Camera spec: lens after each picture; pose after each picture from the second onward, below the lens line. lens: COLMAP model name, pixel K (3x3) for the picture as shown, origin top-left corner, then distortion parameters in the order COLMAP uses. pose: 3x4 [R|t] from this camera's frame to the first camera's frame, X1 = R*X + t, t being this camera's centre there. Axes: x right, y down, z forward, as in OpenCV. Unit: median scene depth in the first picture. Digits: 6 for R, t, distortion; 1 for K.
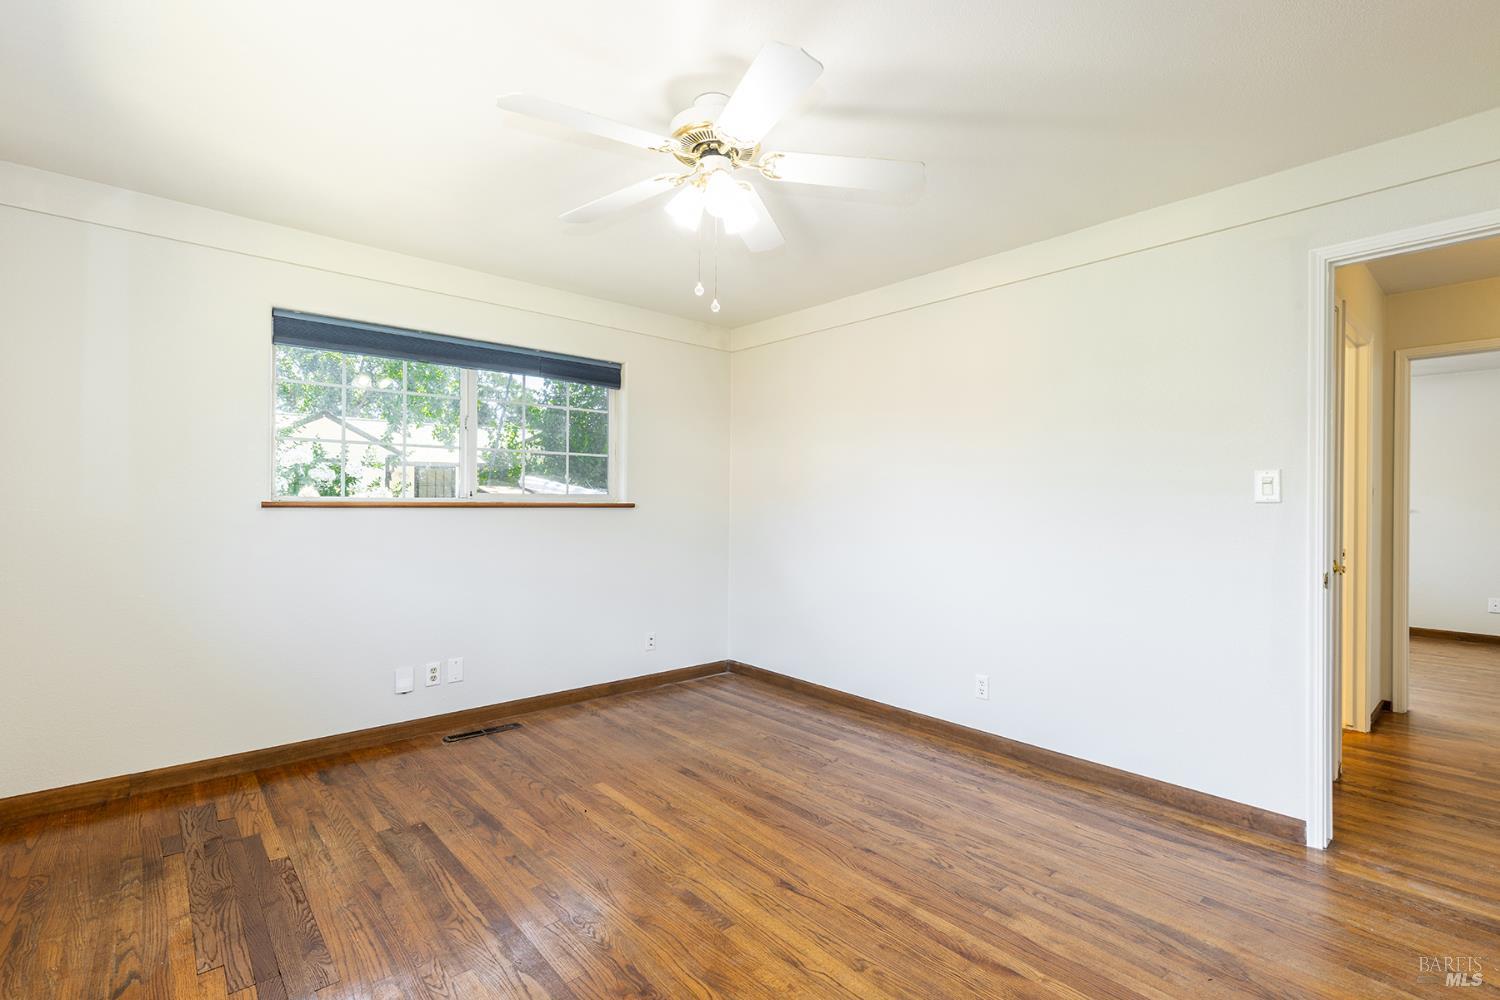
lens RADIAL K [[674.0, 0, 769.9], [0, 674.0, 503.3], [0, 0, 1]] dist [0.011354, -0.001458]
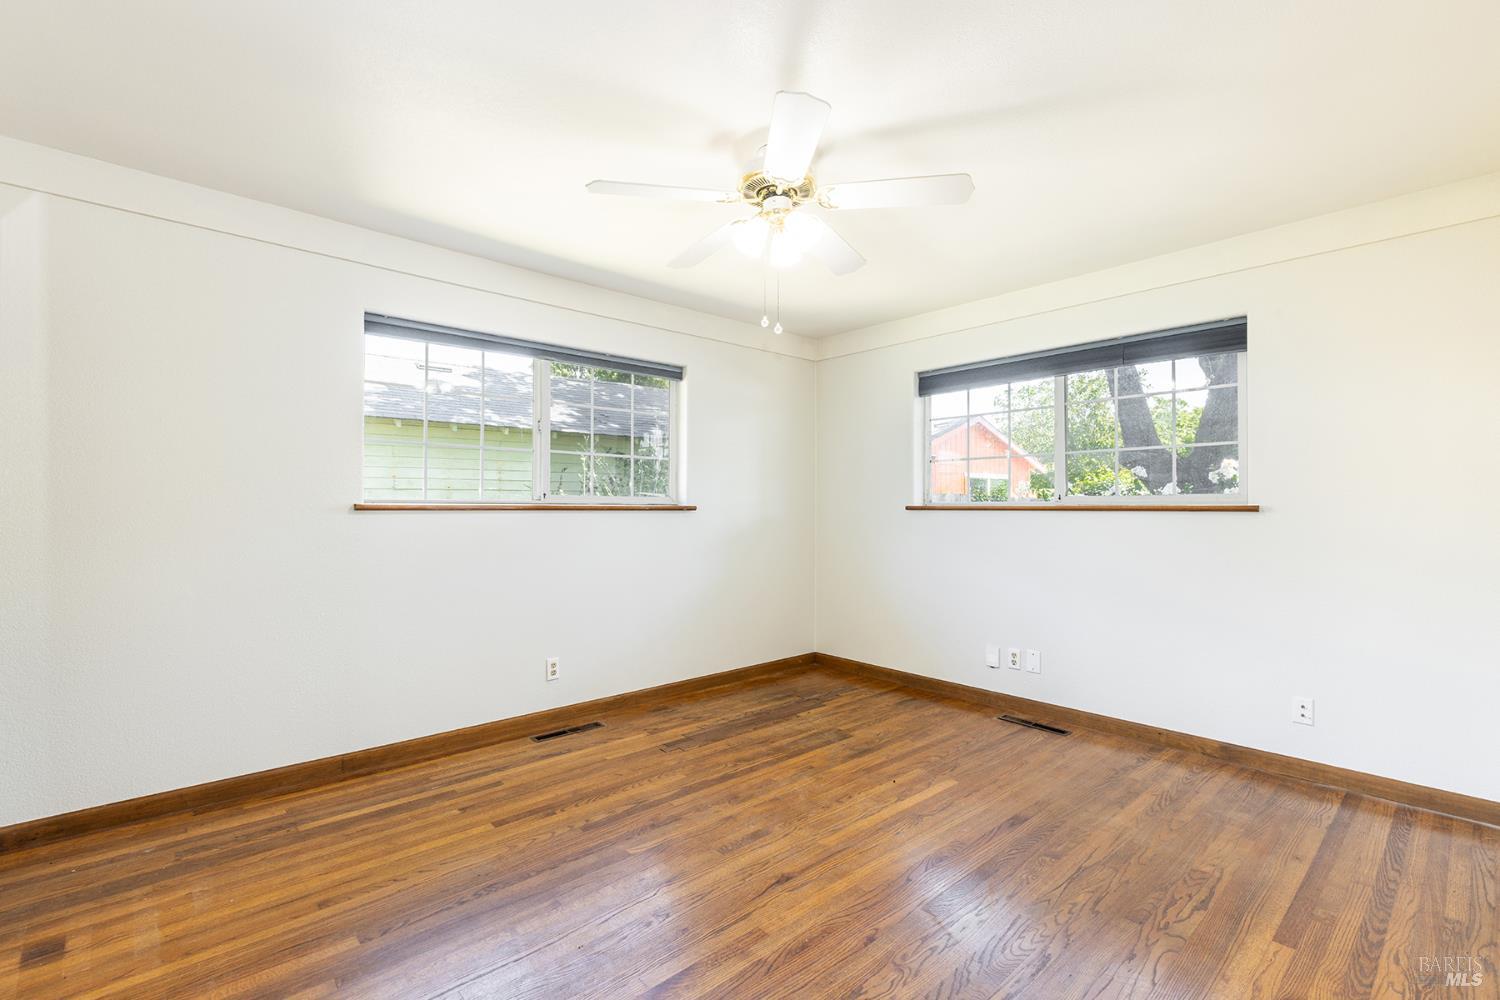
lens RADIAL K [[674.0, 0, 766.7], [0, 674.0, 512.1], [0, 0, 1]] dist [0.011354, -0.001458]
pose [[0.014148, 0.001343, -0.999899, 0.766336], [0.000875, 0.999999, 0.001356, 0.008596], [0.999900, -0.000894, 0.014146, 0.708087]]
